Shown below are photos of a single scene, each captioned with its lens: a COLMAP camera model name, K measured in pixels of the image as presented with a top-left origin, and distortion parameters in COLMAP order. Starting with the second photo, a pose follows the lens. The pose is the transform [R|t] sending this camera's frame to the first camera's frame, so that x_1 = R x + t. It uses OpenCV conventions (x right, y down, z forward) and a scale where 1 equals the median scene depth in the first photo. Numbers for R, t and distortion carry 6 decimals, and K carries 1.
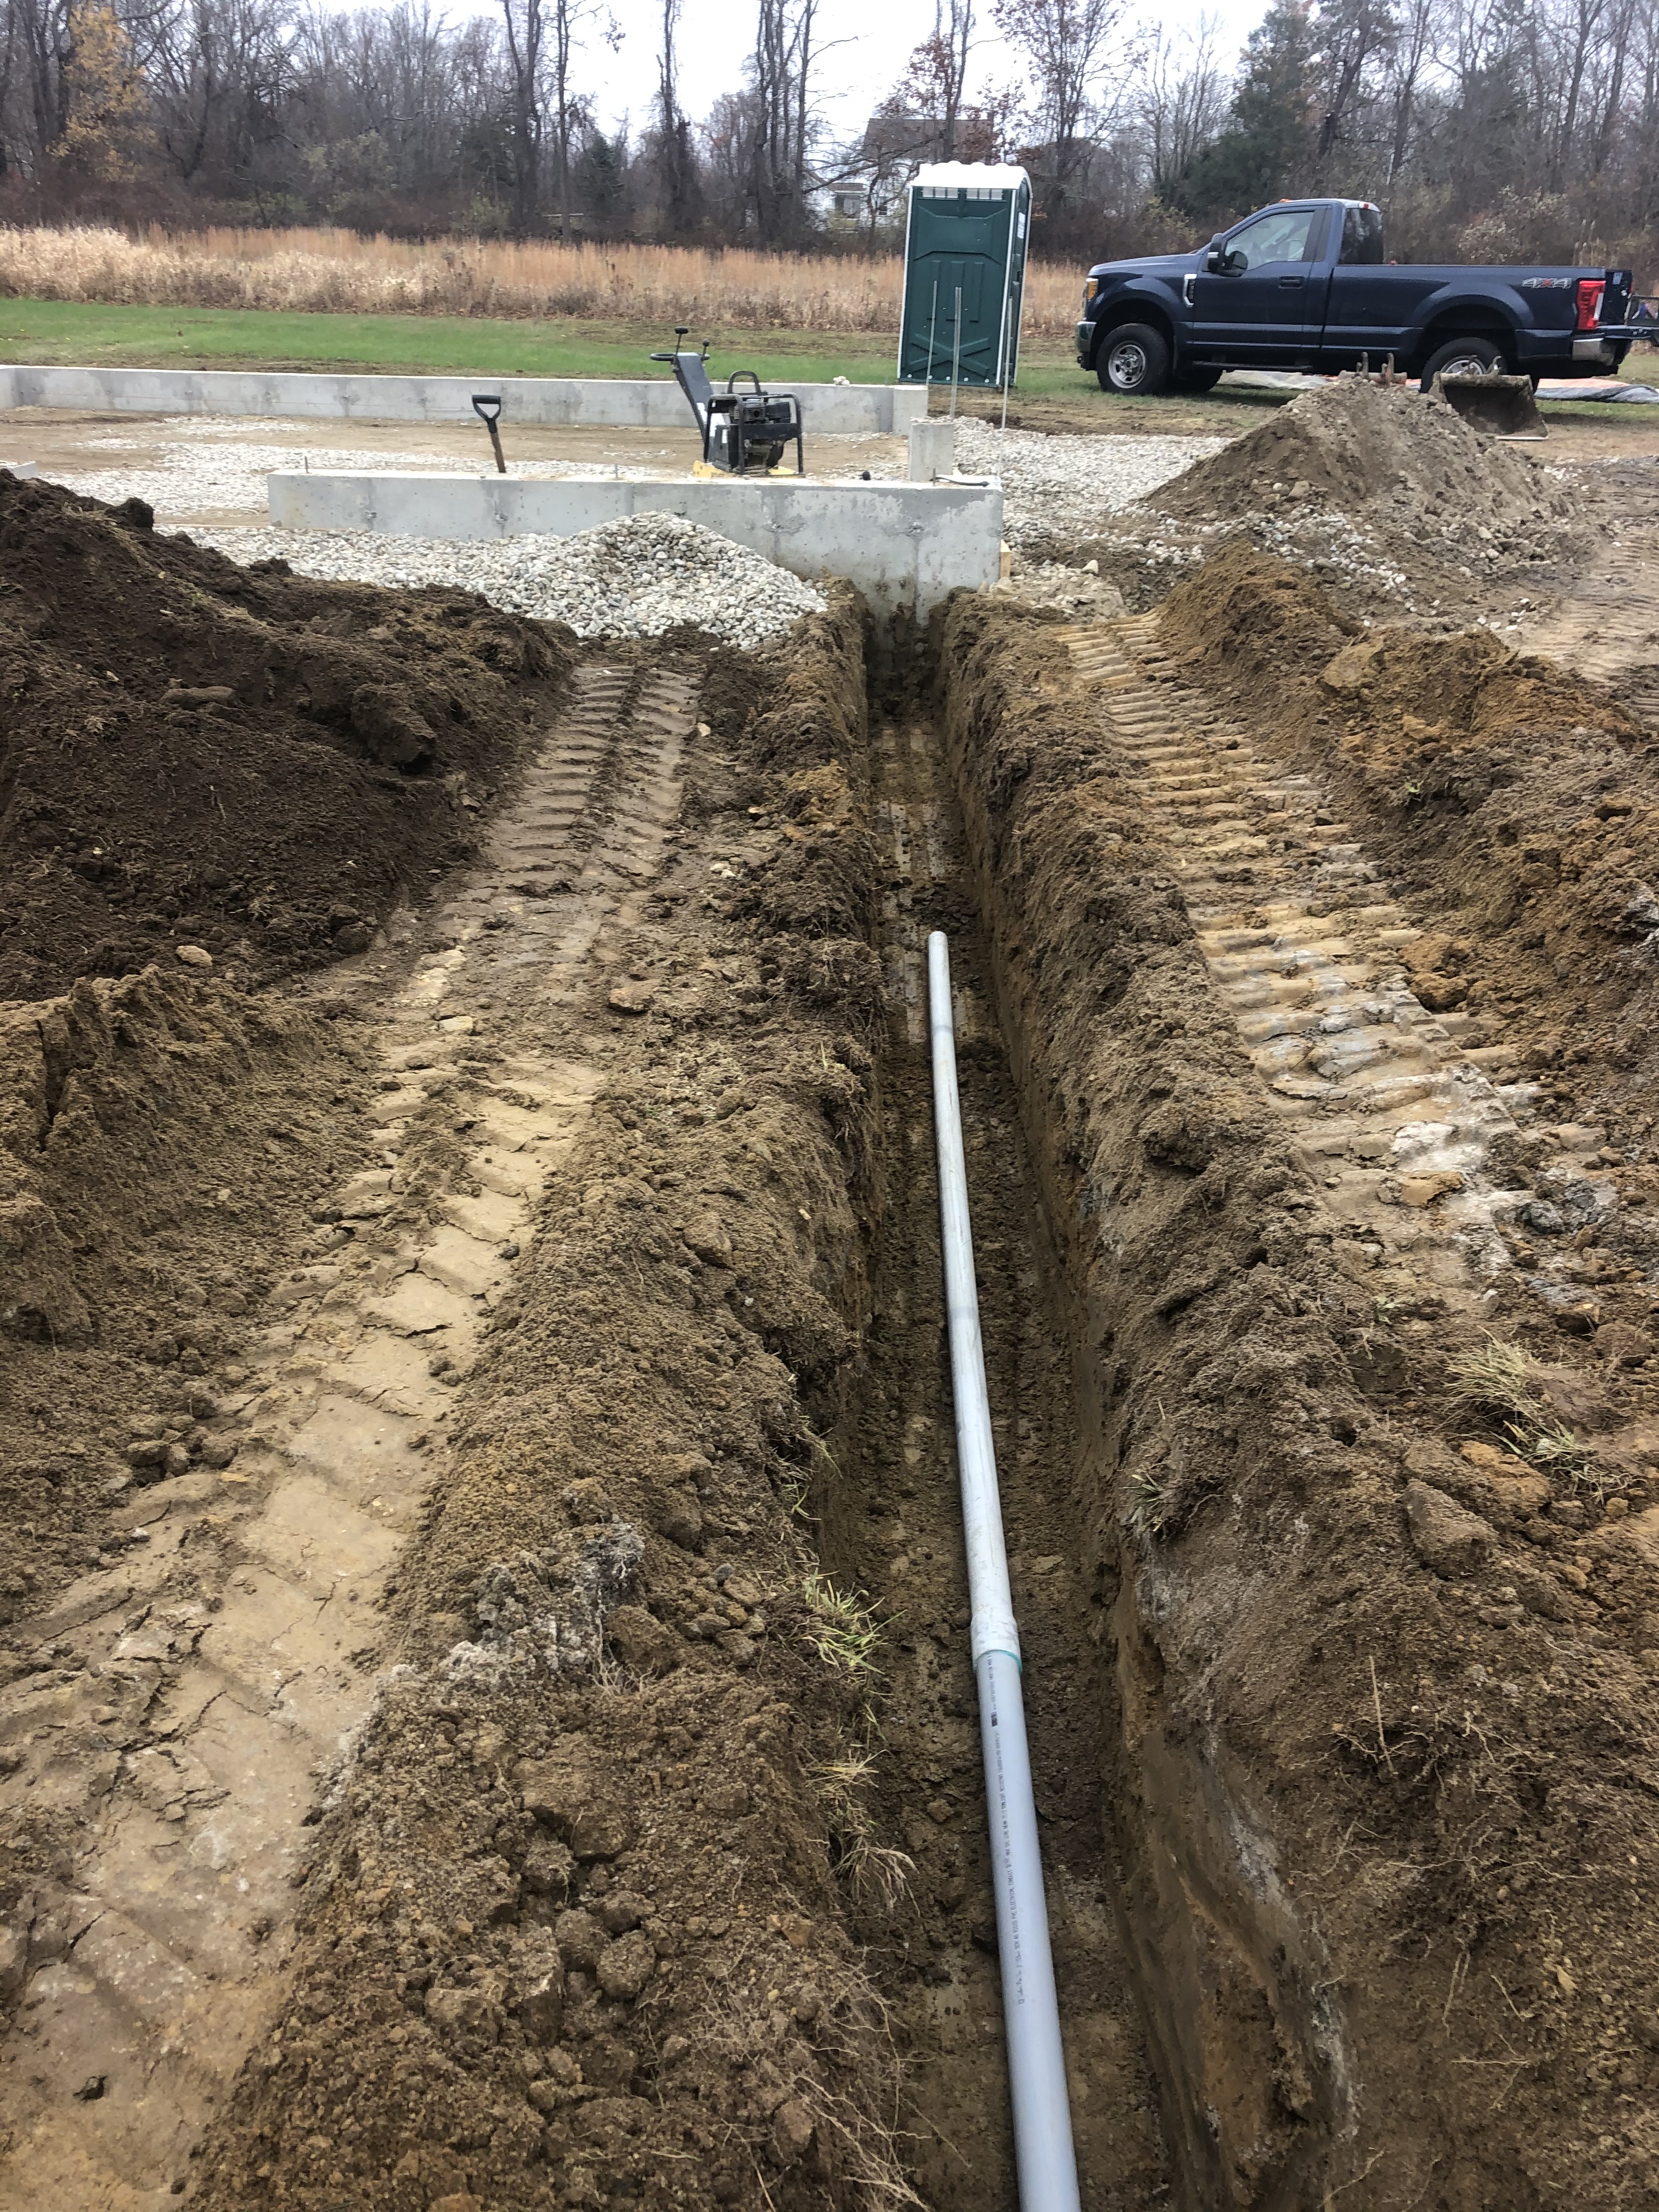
lens RADIAL K [[1784.3, 0, 824.6], [0, 1784.3, 1127.9], [0, 0, 1]] dist [0.033171, -0.026958]
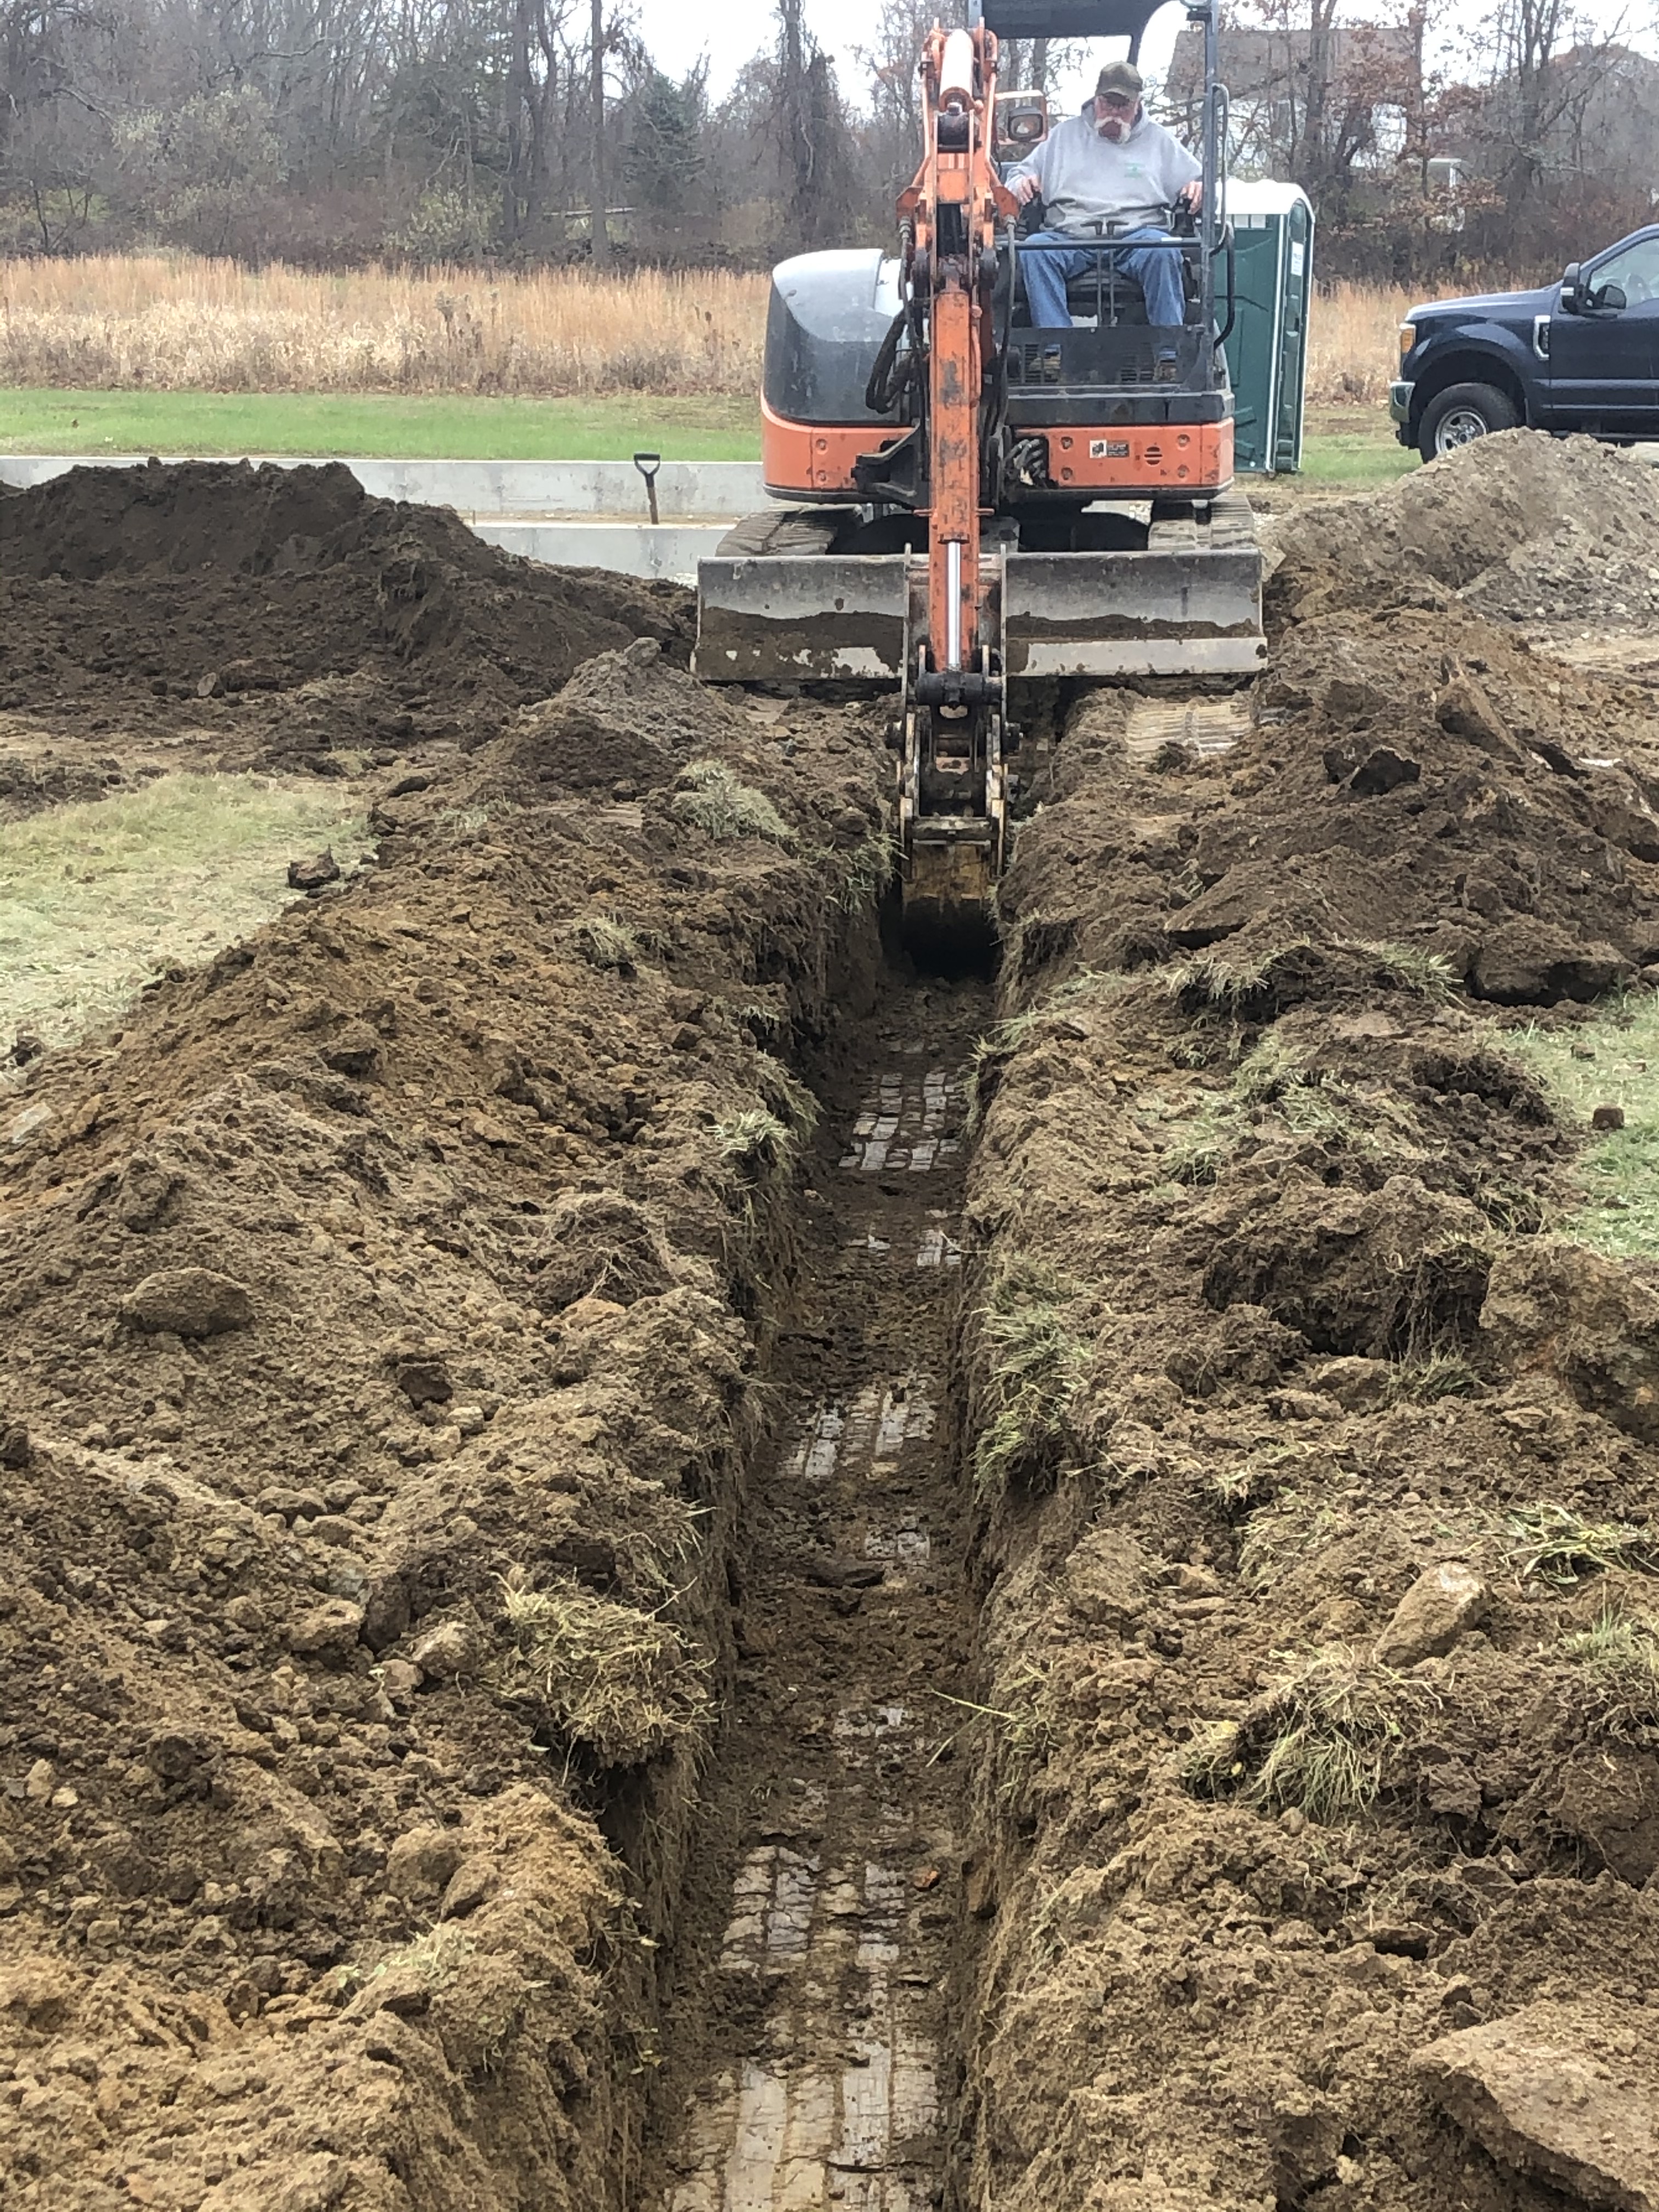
lens RADIAL K [[4003.3, 0, 837.3], [0, 4003.3, 1111.7], [0, 0, 1]] dist [0.133190, 0.000000]
pose [[0.997715, -0.004932, -0.067388, 0.031570], [-0.011699, 0.969660, -0.244176, 0.206764], [0.066548, 0.244406, 0.967387, -0.451693]]
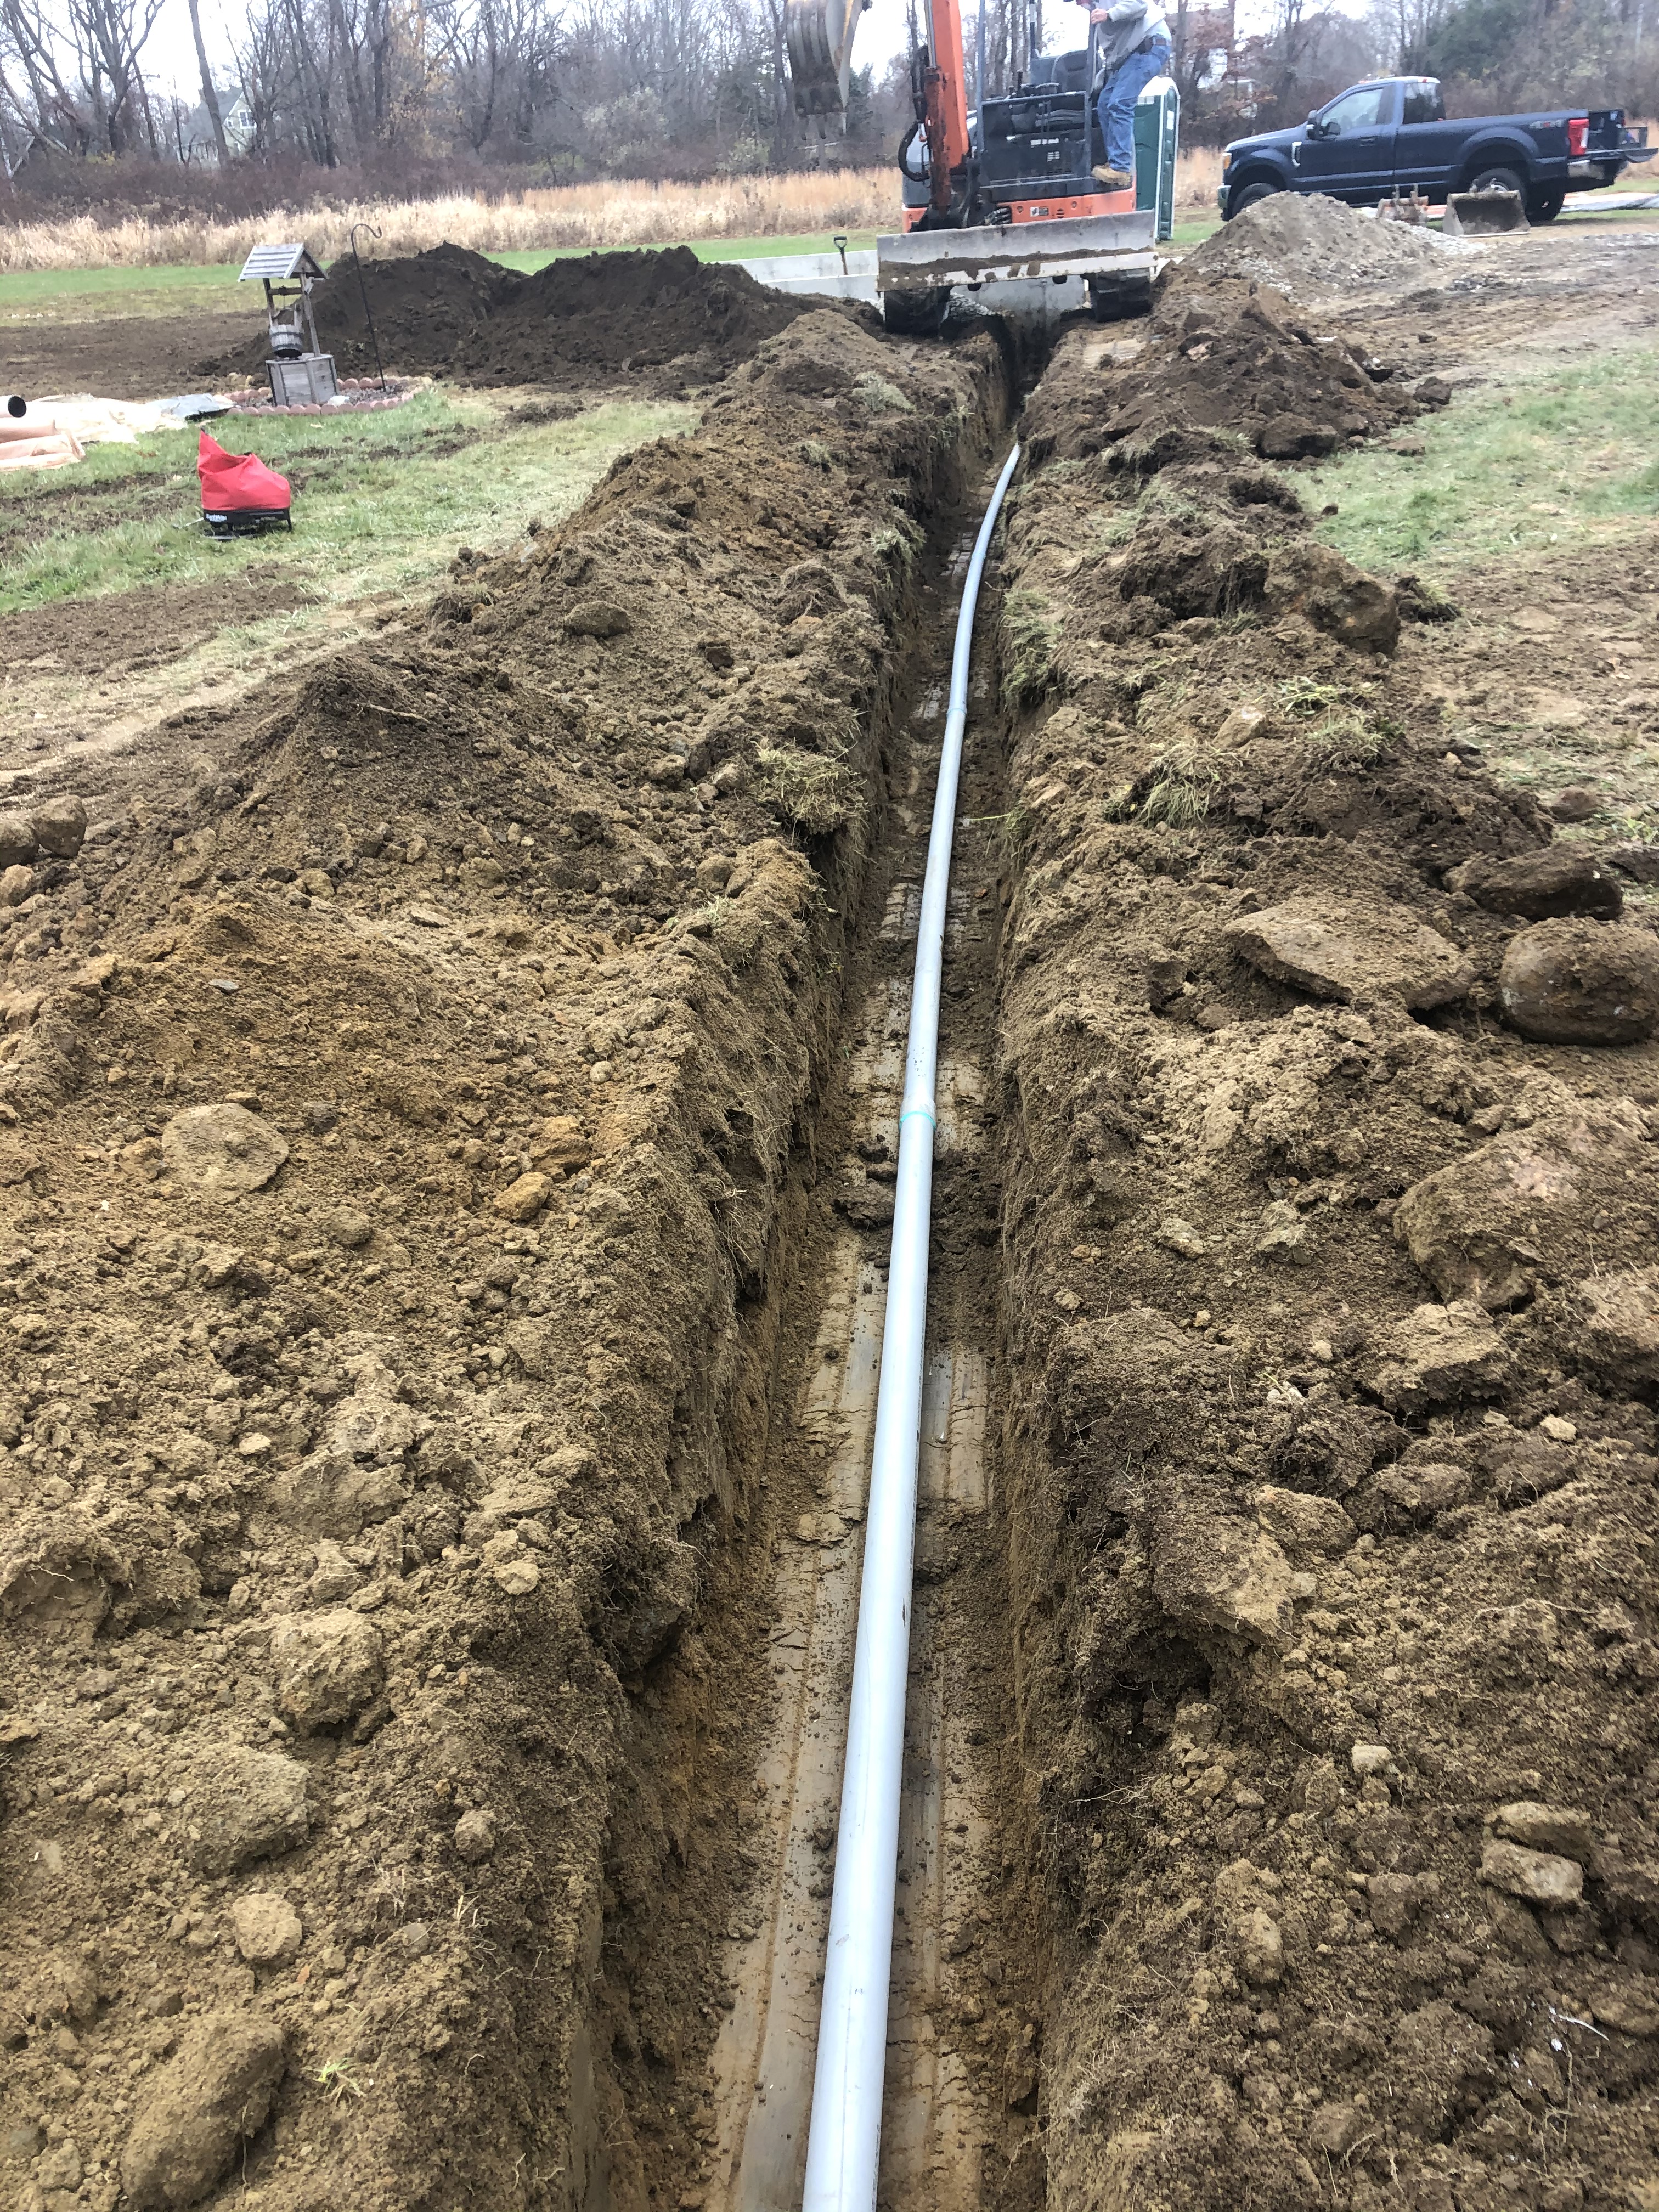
lens RADIAL K [[1784.3, 0, 809.5], [0, 1784.3, 1097.9], [0, 0, 1]] dist [0.033171, -0.026958]
pose [[0.987560, -0.019532, -0.156024, 0.033189], [0.023100, 0.999511, 0.021090, 0.212226], [0.155536, -0.024431, 0.987528, -0.425183]]
